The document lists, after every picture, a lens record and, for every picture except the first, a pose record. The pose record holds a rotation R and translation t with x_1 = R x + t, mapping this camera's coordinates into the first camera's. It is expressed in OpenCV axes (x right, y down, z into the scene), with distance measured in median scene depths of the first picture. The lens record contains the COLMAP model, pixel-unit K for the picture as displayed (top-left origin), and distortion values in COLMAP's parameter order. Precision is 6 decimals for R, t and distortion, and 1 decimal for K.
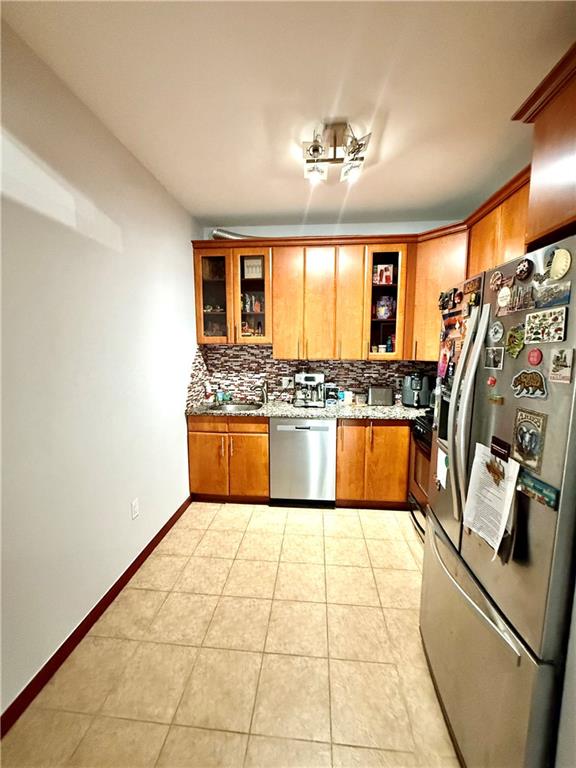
lens RADIAL K [[306.6, 0, 288.2], [0, 306.6, 384.4], [0, 0, 1]] dist [0.001135, -0.000123]
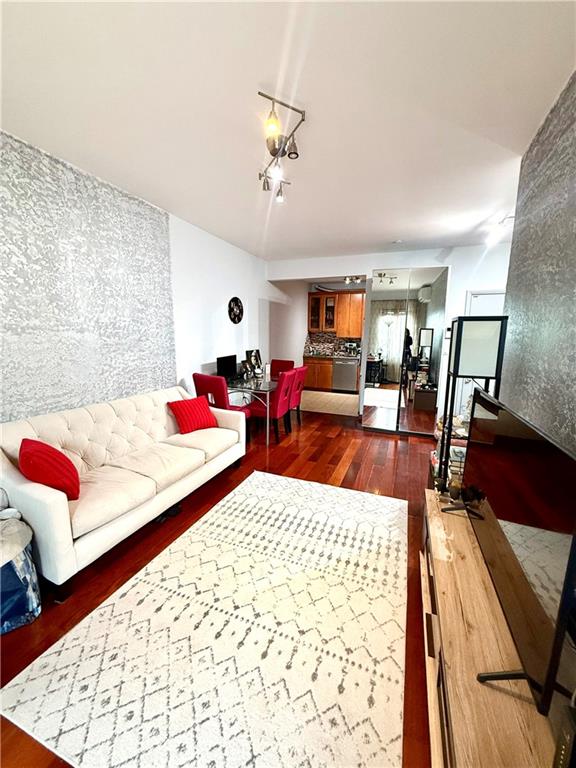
lens RADIAL K [[306.6, 0, 288.2], [0, 306.6, 383.7], [0, 0, 1]] dist [0.001135, -0.000123]
pose [[0.959537, 0.056036, -0.275951, 0.287590], [-0.043291, 0.997705, 0.052069, 0.185954], [0.278236, -0.038016, 0.959760, -1.566462]]
